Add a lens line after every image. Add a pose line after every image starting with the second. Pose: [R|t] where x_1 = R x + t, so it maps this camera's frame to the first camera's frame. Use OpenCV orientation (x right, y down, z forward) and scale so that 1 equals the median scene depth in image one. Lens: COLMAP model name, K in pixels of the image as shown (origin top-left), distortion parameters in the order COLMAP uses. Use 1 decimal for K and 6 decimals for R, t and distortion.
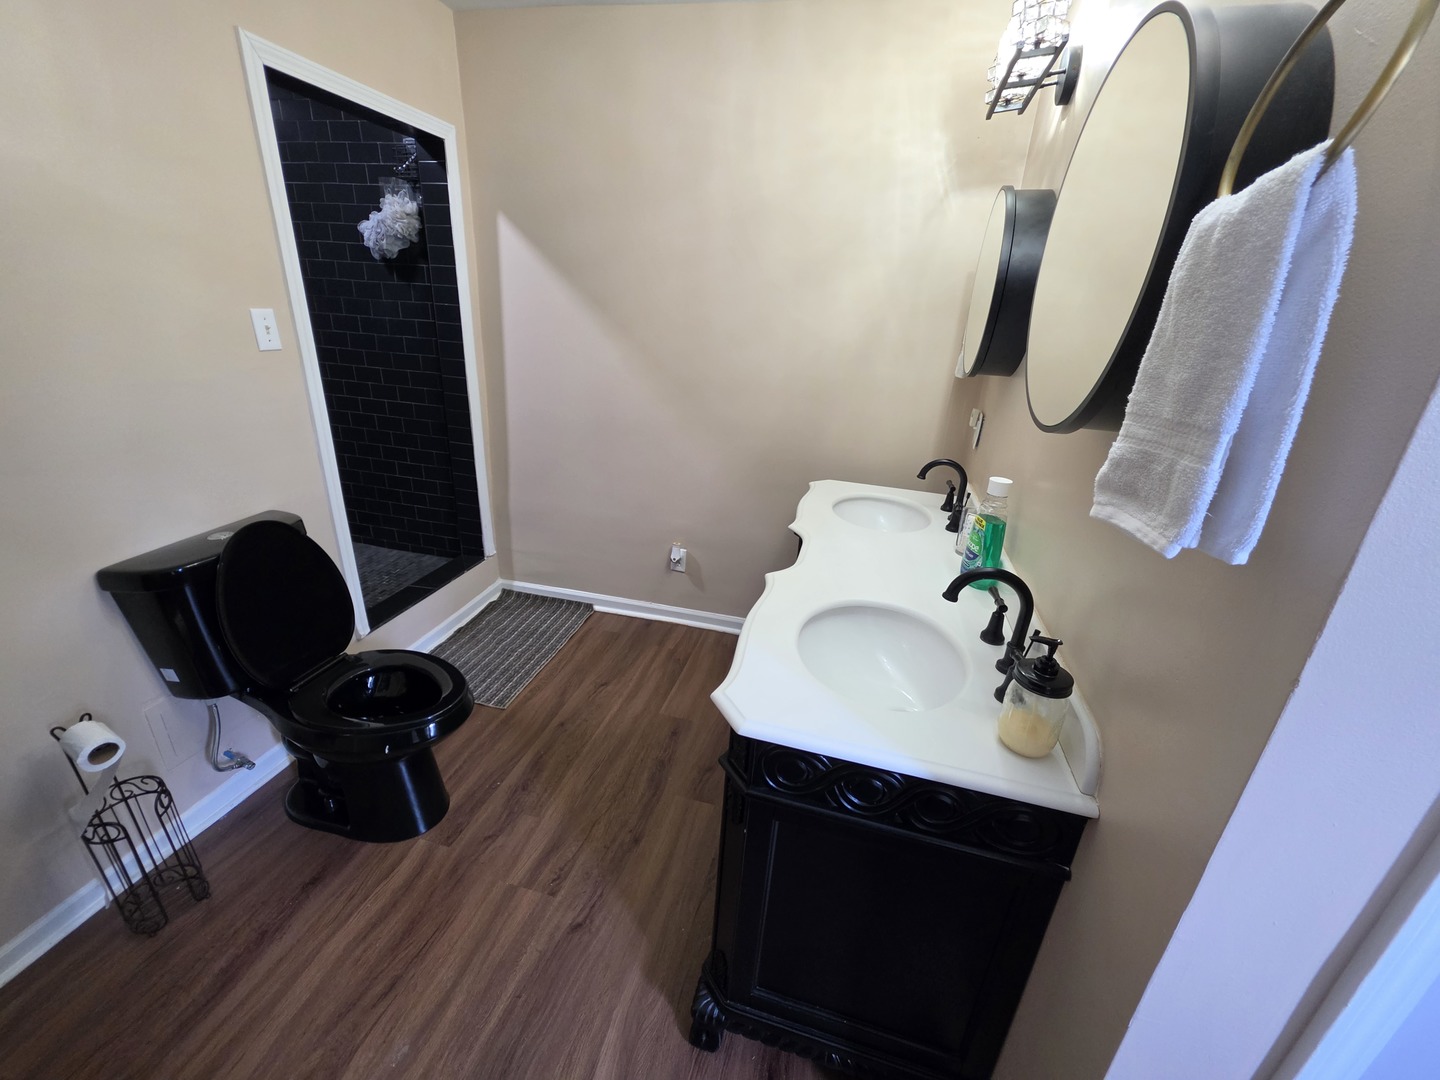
lens RADIAL K [[576.7, 0, 716.2], [0, 576.7, 532.5], [0, 0, 1]] dist [-0.002014, -0.000292]
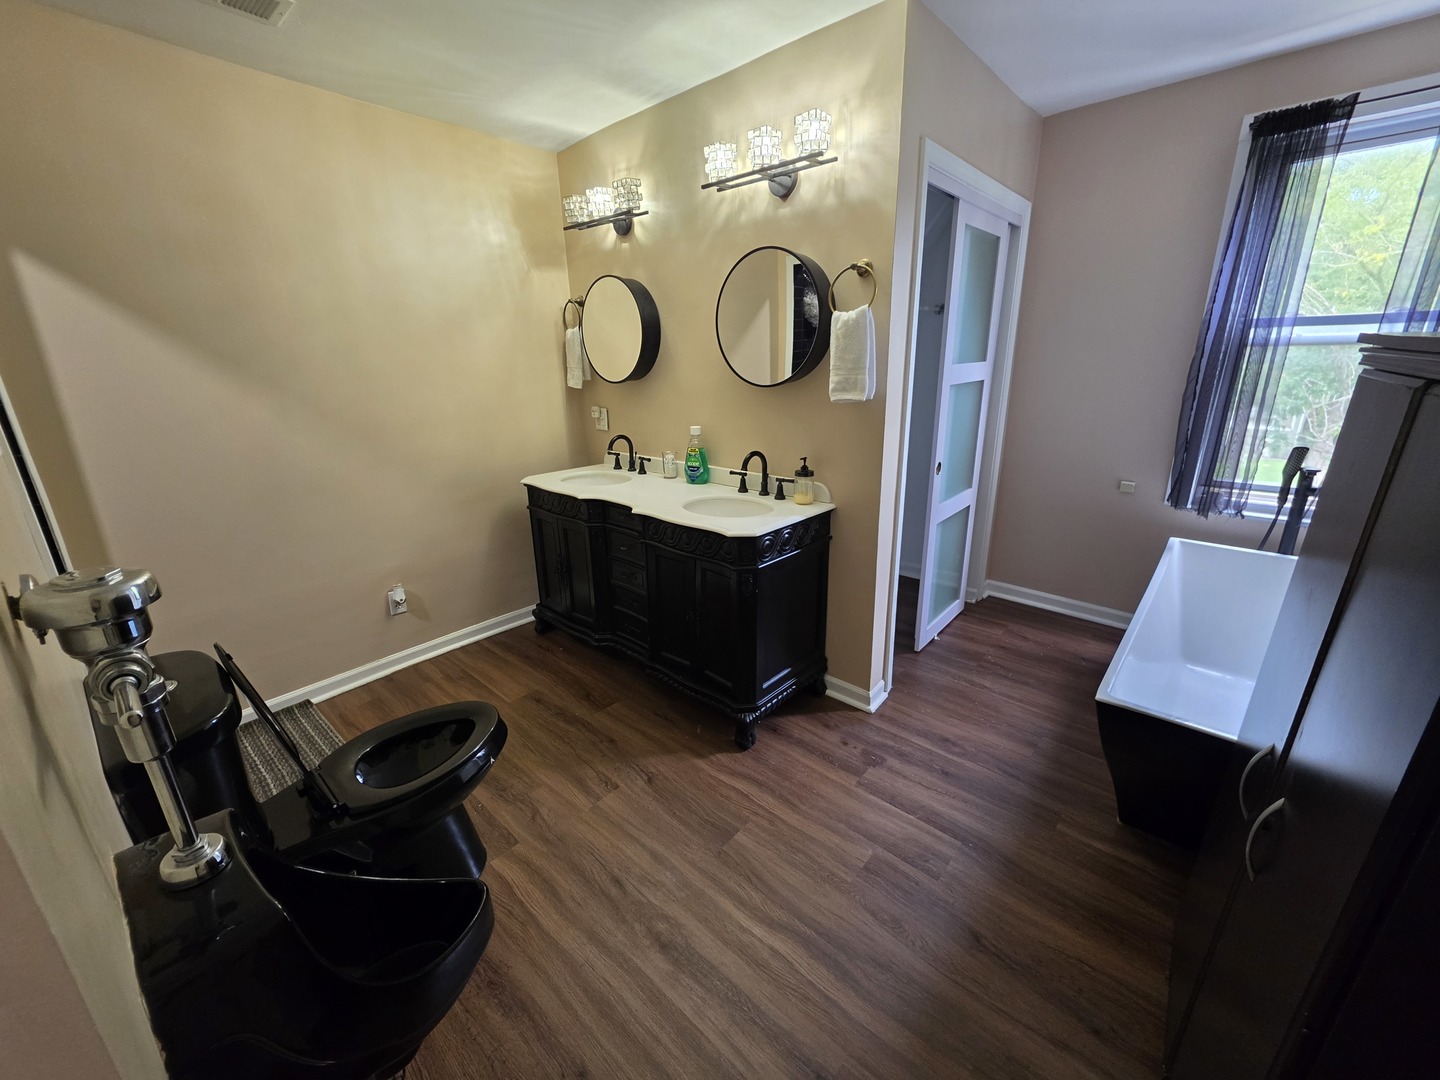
lens RADIAL K [[576.7, 0, 717.1], [0, 576.7, 538.2], [0, 0, 1]] dist [-0.002014, -0.000292]
pose [[0.454232, -0.322485, 0.830468, -0.997220], [0.356544, 0.920079, 0.162267, -0.032560], [-0.816425, 0.222391, 0.532910, -0.024160]]
